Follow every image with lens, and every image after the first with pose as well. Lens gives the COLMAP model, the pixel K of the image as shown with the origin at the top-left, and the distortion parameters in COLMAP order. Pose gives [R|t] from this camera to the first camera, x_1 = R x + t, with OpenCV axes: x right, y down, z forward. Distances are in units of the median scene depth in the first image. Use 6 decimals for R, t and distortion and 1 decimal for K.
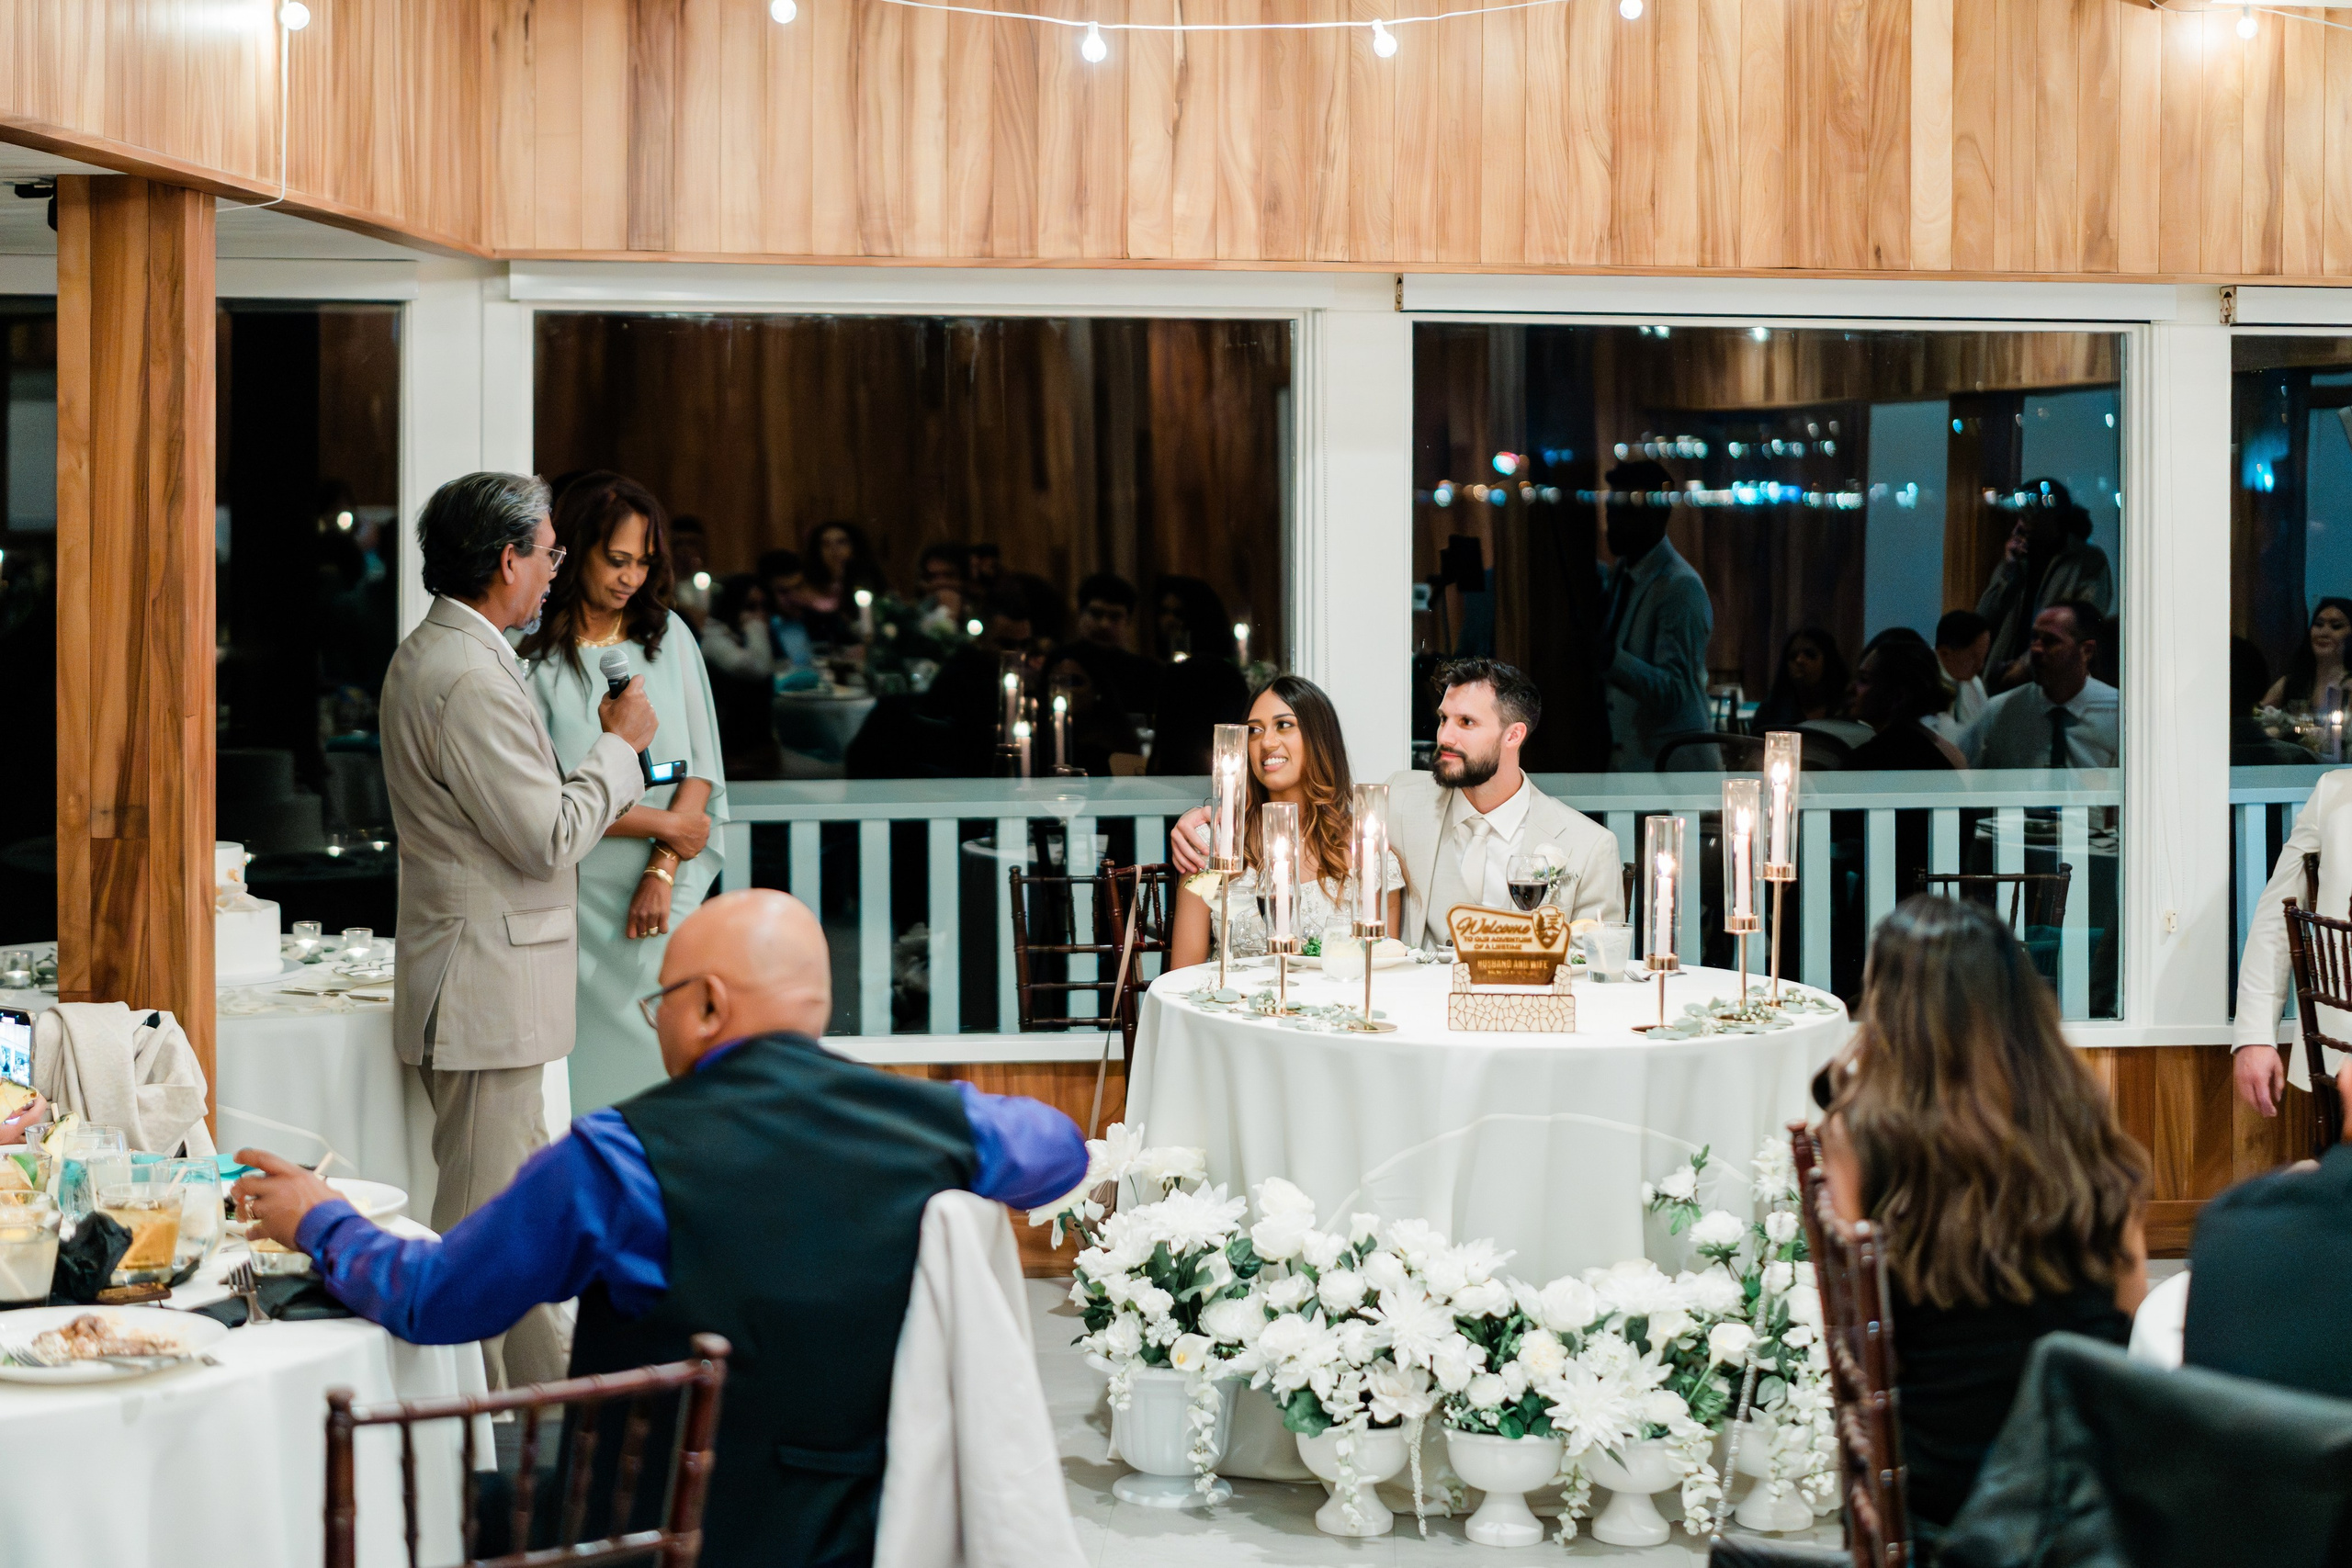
lens RADIAL K [[3535.3, 0, 1164.5], [0, 3535.3, 780.1], [0, 0, 1]] dist [-0.080339, 0.000000]
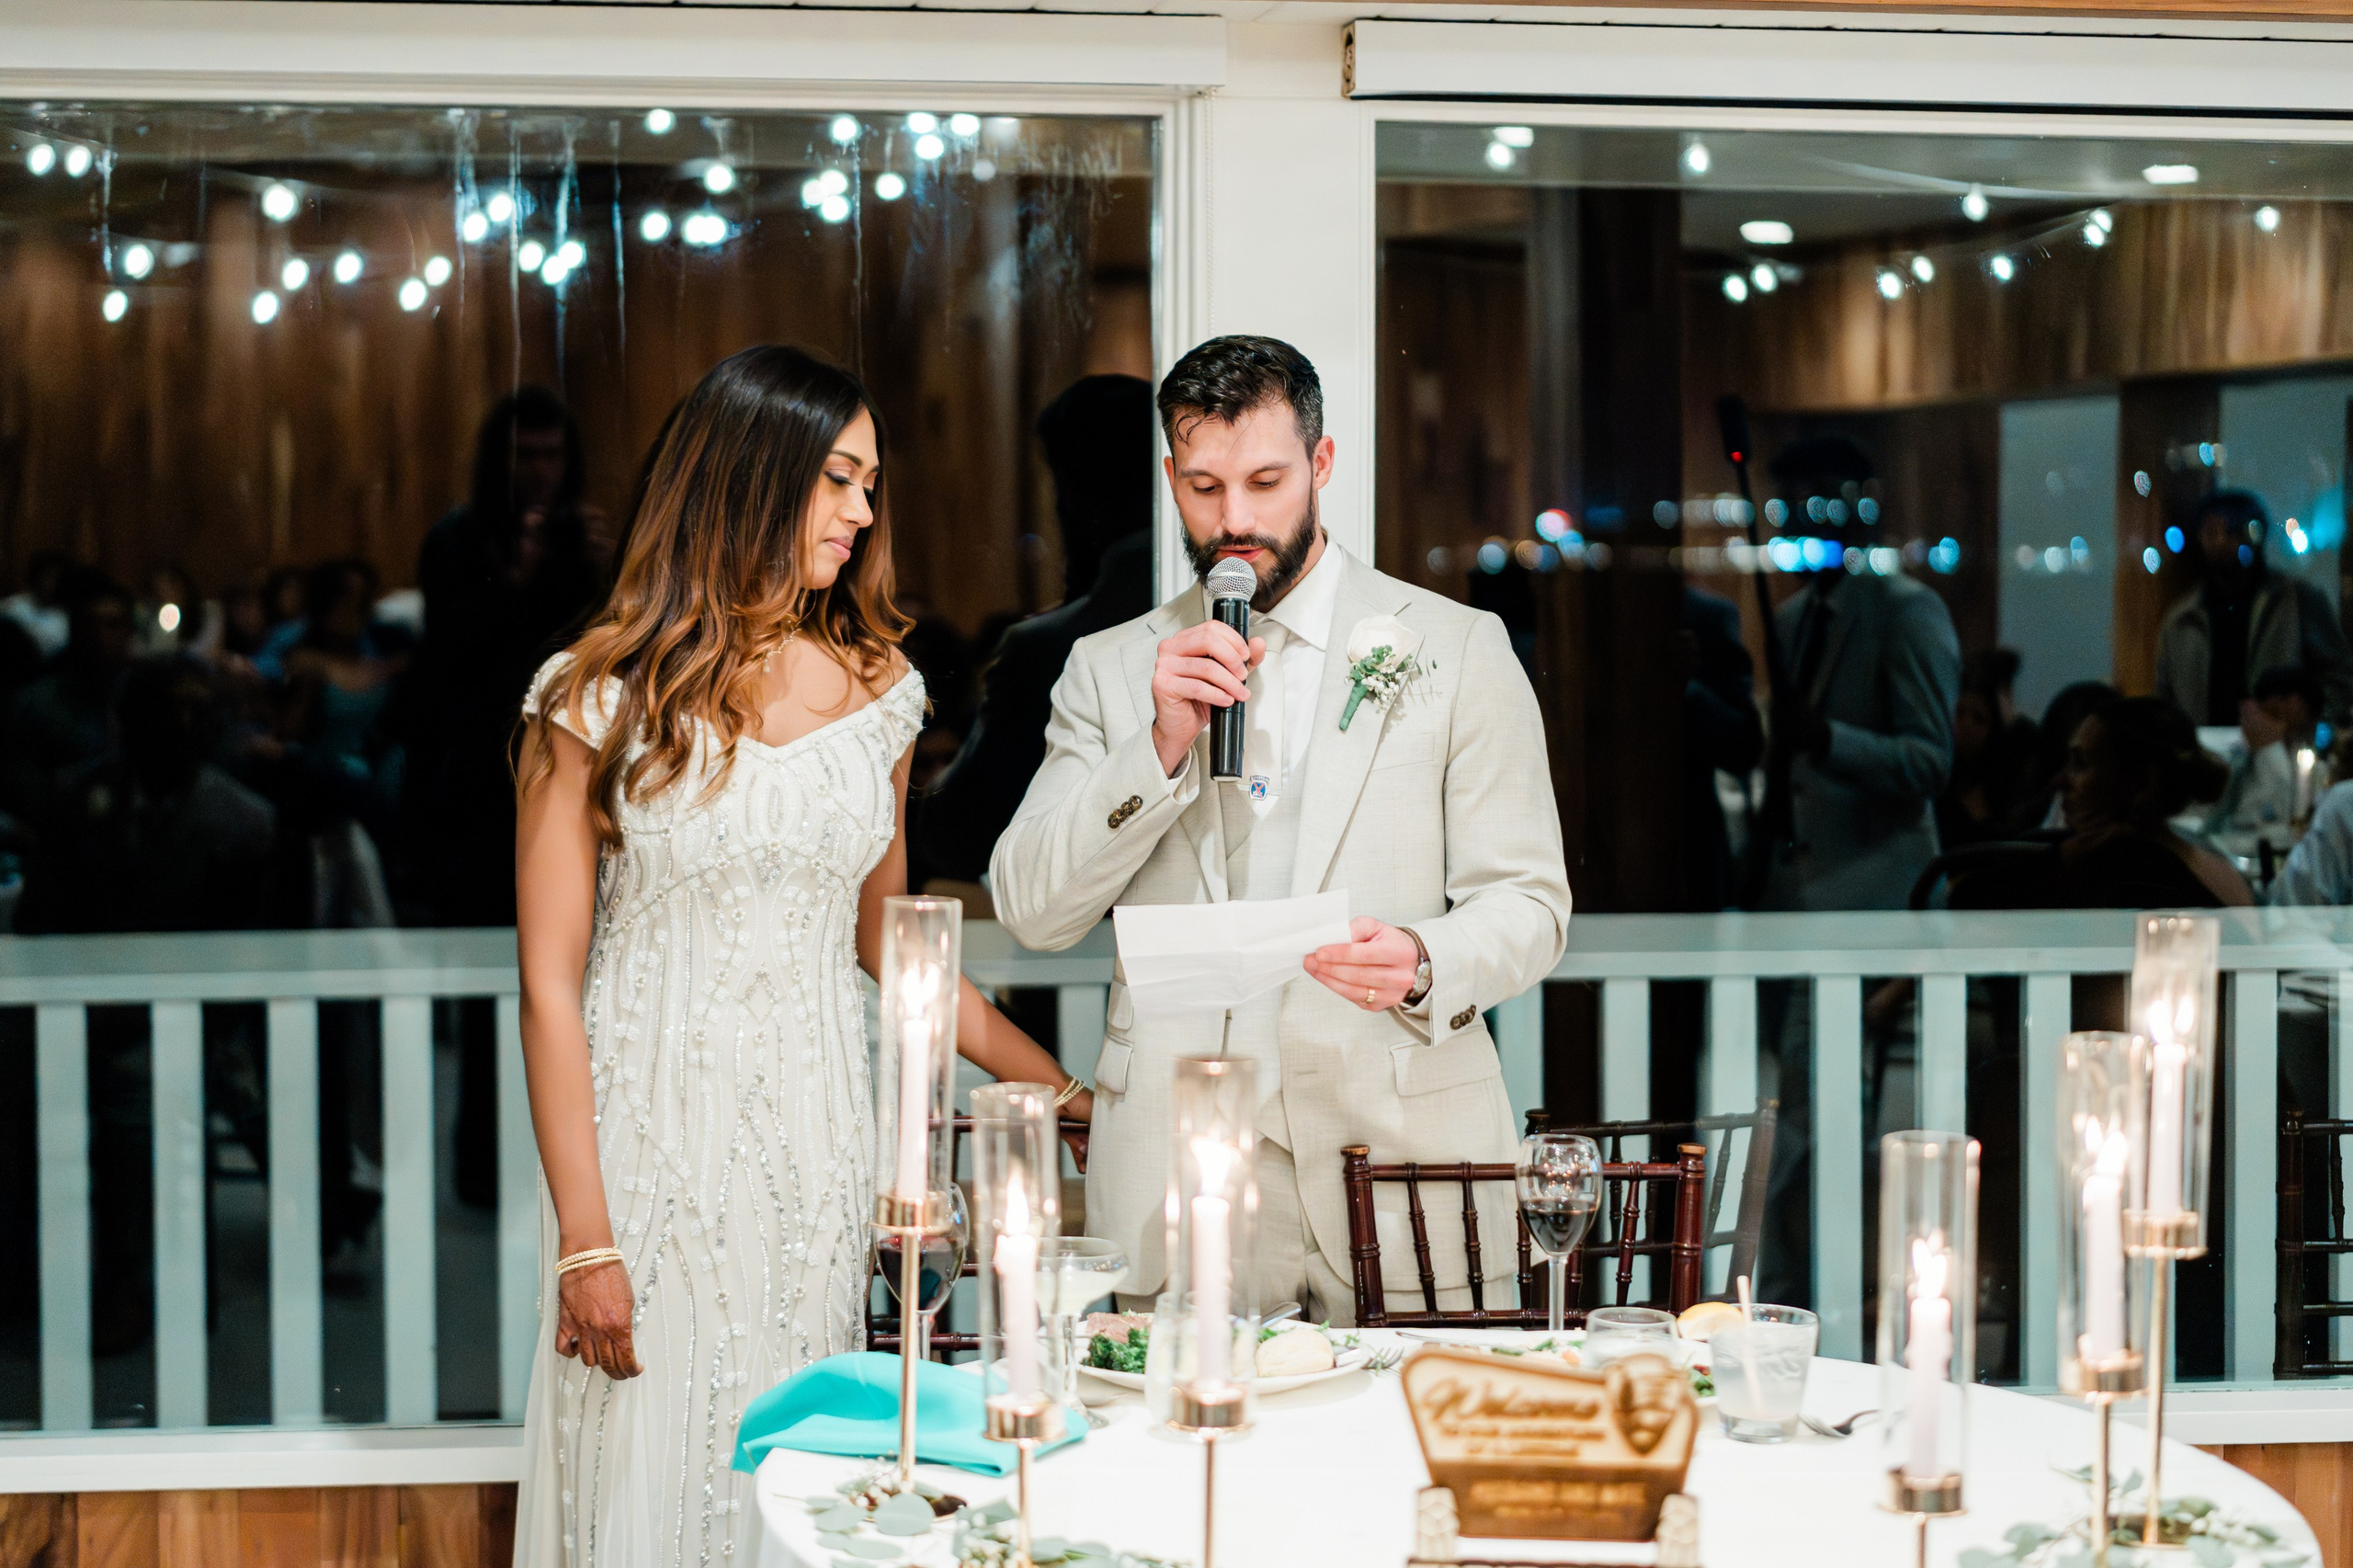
lens RADIAL K [[3537.1, 0, 1176.7], [0, 3537.1, 787.7], [0, 0, 1]] dist [-0.080339, 0.000000]
pose [[0.999955, 0.002035, -0.009238, 0.057810], [-0.002158, 0.999910, -0.013224, -0.024495], [0.009211, 0.013243, 0.999870, 0.588351]]
